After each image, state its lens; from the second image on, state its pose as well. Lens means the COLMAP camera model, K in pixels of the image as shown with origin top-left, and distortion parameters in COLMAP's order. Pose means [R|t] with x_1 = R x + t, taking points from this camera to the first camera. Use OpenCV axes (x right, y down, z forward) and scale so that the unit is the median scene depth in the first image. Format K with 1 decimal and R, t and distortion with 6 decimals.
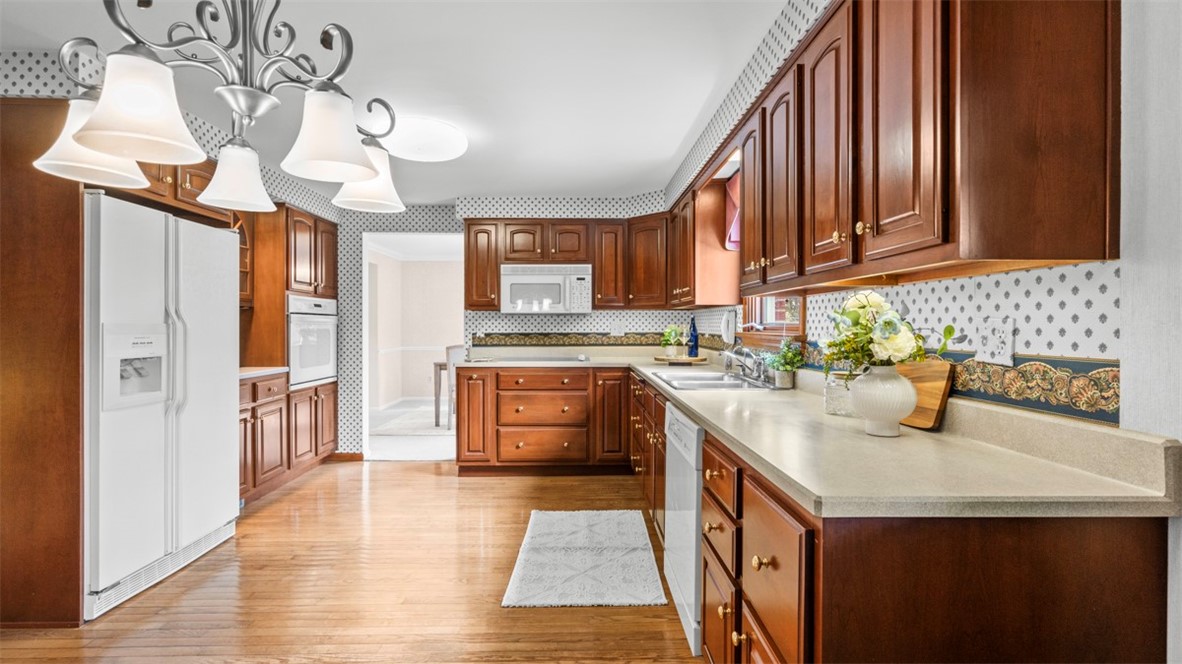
lens RADIAL K [[533.9, 0, 589.9], [0, 533.9, 328.0], [0, 0, 1]] dist [-0.003562, 0.002397]
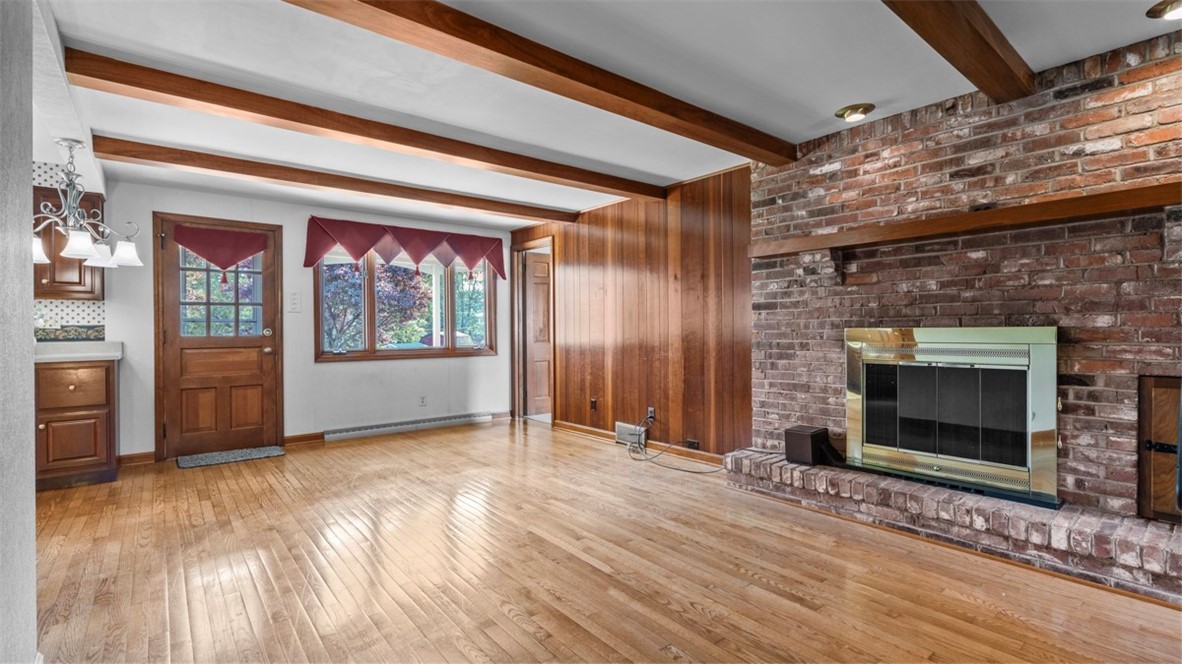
lens RADIAL K [[533.9, 0, 591.6], [0, 533.9, 328.3], [0, 0, 1]] dist [-0.003562, 0.002397]
pose [[-0.618548, 0.009440, 0.785690, -1.115547], [0.012030, 0.999924, -0.002543, 0.034387], [-0.785655, 0.007879, -0.618615, 0.140896]]
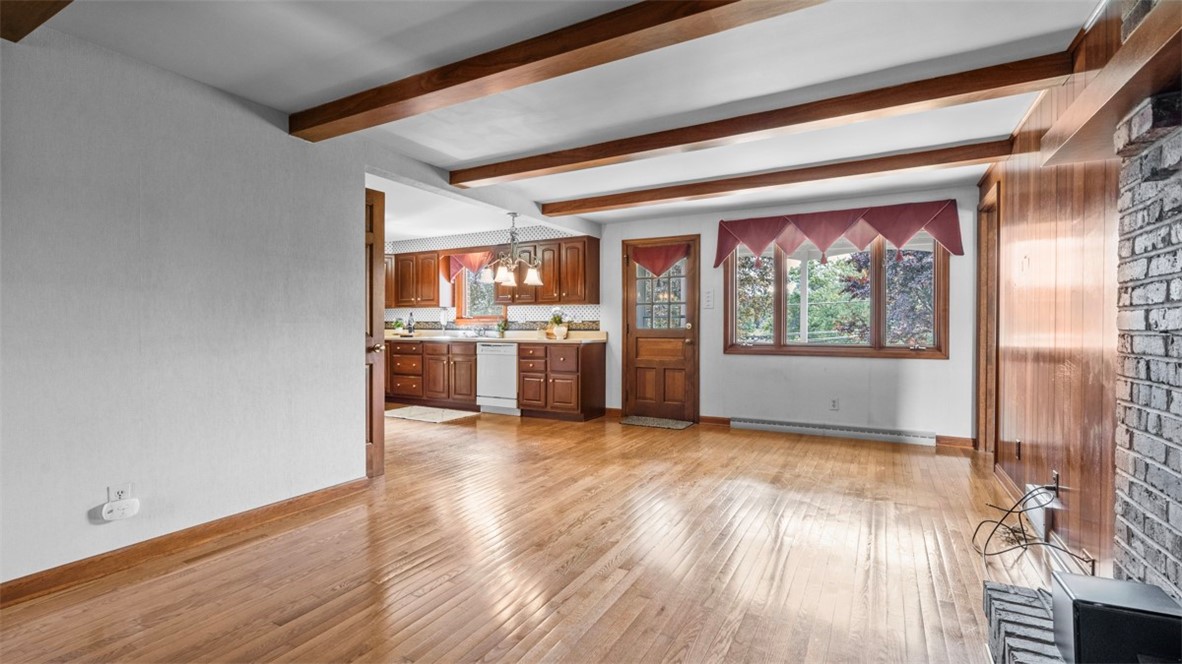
lens RADIAL K [[533.9, 0, 587.1], [0, 533.9, 332.2], [0, 0, 1]] dist [-0.003562, 0.002397]
pose [[0.505447, -0.009383, 0.862806, -1.096751], [0.003425, 0.999955, 0.008869, 0.034554], [-0.862851, -0.001528, 0.505457, -0.500197]]
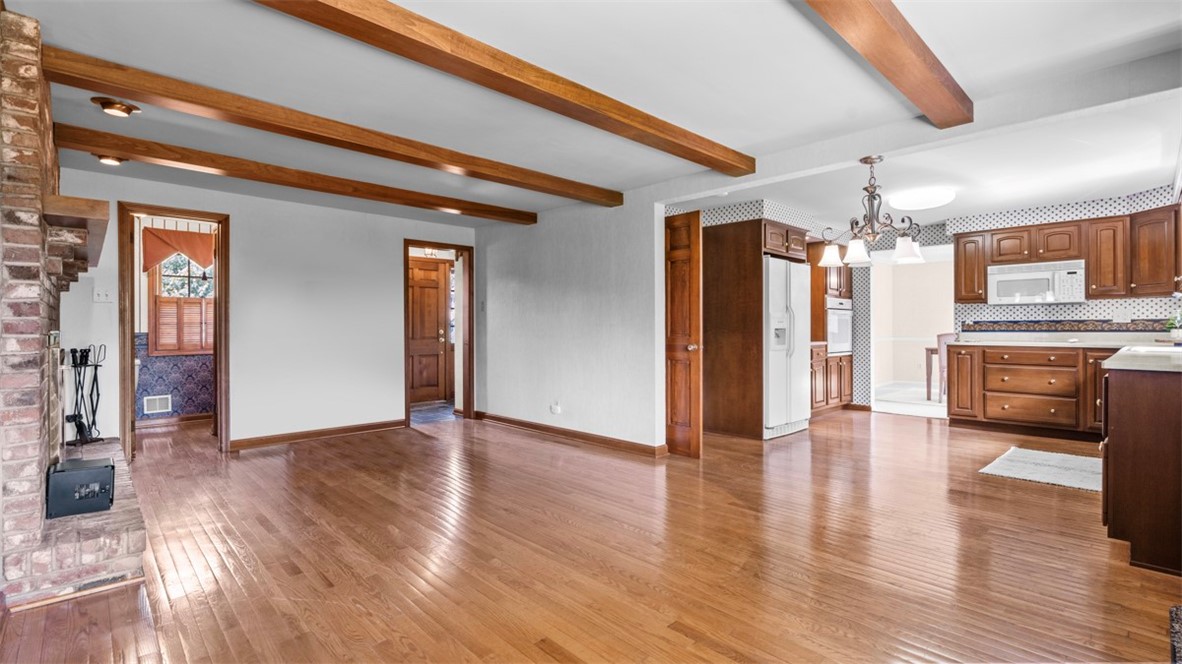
lens RADIAL K [[533.9, 0, 591.4], [0, 533.9, 325.5], [0, 0, 1]] dist [-0.003562, 0.002397]
pose [[0.672678, -0.004185, -0.739924, 0.144842], [-0.000473, 0.999981, -0.006086, 0.031818], [0.739936, 0.004444, 0.672663, -0.582015]]
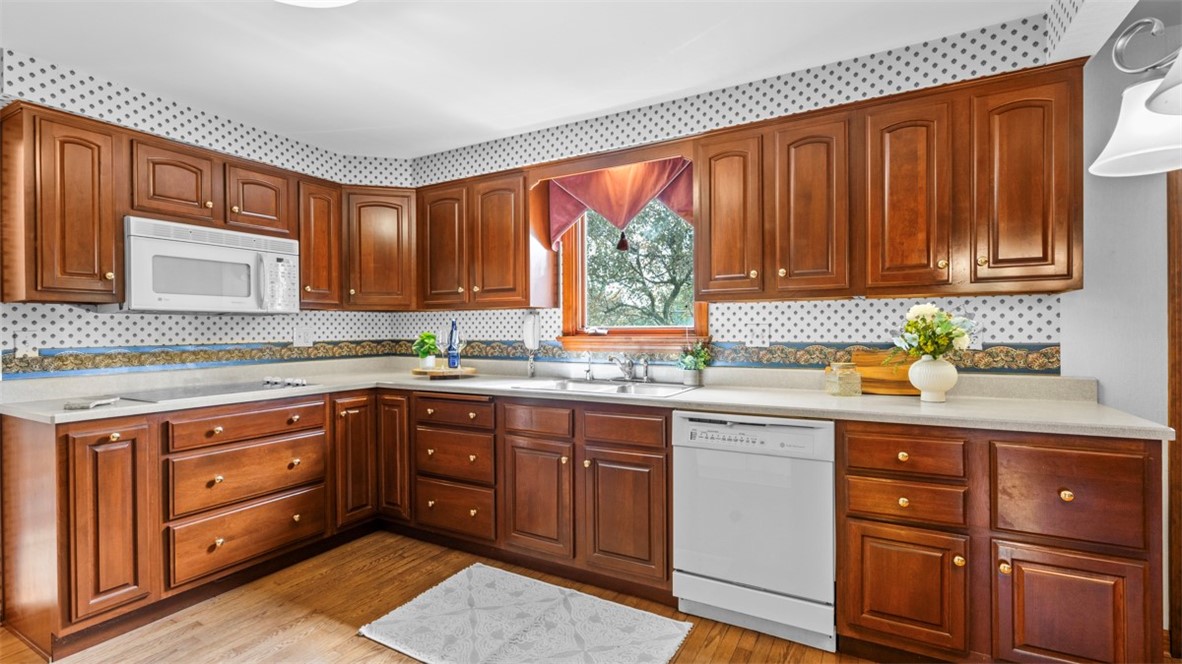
lens RADIAL K [[533.9, 0, 587.8], [0, 533.9, 328.6], [0, 0, 1]] dist [-0.003562, 0.002397]
pose [[0.507710, -0.001644, 0.861526, -0.410920], [0.011081, 0.999928, -0.004622, -0.001394], [-0.861457, 0.011893, 0.507692, 0.366238]]
